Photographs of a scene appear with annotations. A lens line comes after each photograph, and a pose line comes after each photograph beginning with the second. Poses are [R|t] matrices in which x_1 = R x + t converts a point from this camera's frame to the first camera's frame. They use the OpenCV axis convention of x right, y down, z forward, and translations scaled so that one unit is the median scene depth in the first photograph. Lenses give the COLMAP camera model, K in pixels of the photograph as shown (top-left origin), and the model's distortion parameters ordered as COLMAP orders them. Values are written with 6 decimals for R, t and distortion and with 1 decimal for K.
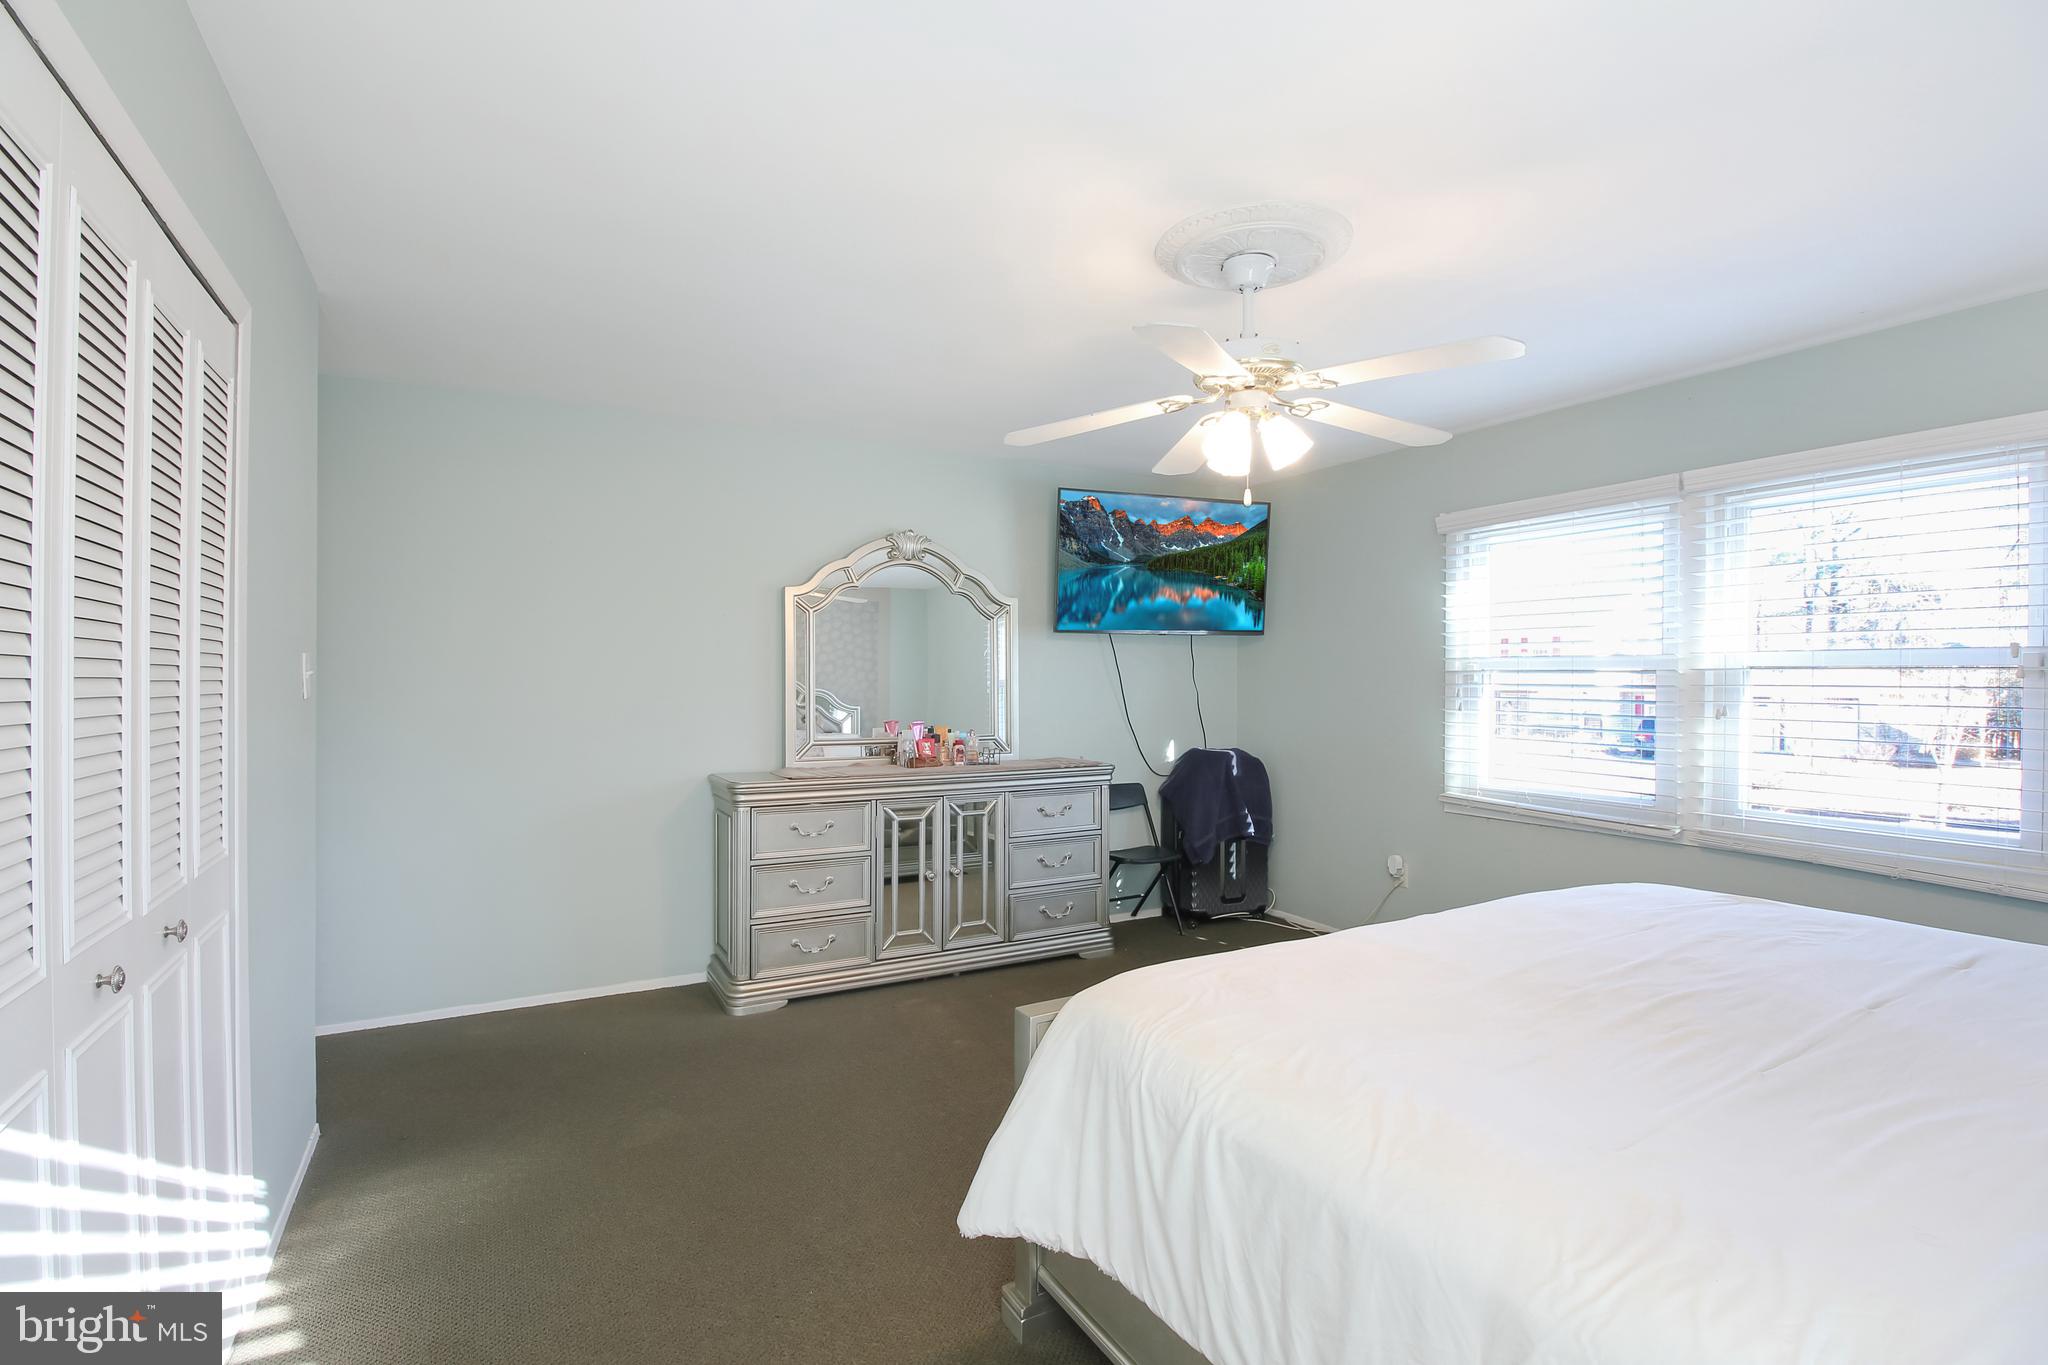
lens RADIAL K [[968.6, 0, 1023.6], [0, 968.6, 642.8], [0, 0, 1]] dist [-0.001527, -0.000270]
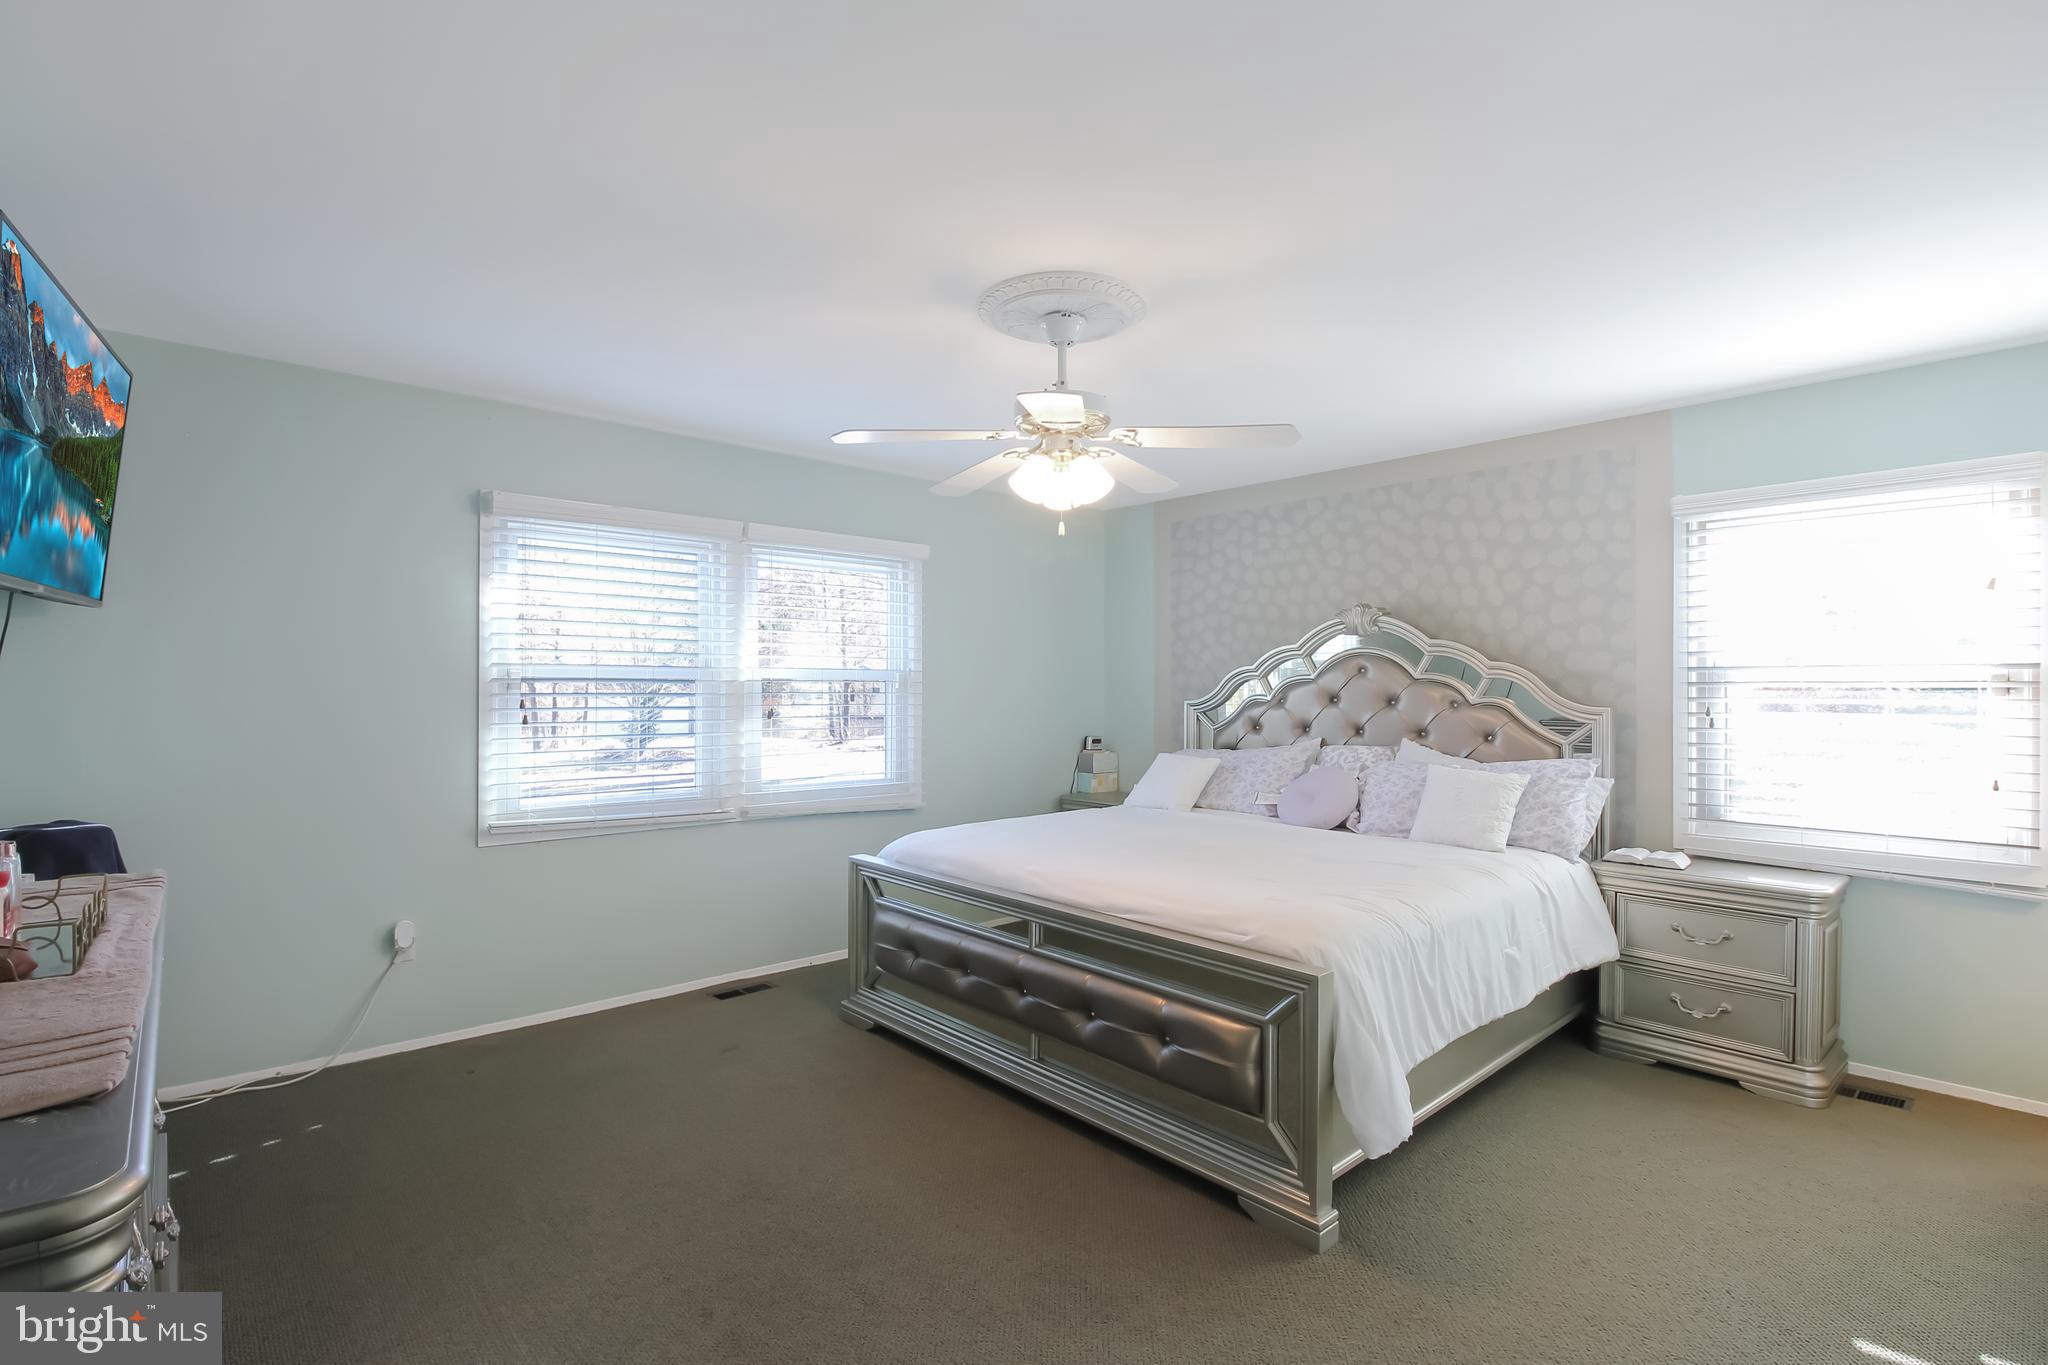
lens RADIAL K [[940.2, 0, 1024.0], [0, 940.2, 682.5], [0, 0, 1]] dist [-0.000420, -0.000032]
pose [[-0.223365, -0.001981, 0.974733, -0.463247], [-0.036262, 0.999323, -0.006278, 0.019651], [-0.974060, -0.036748, -0.223286, 0.727890]]
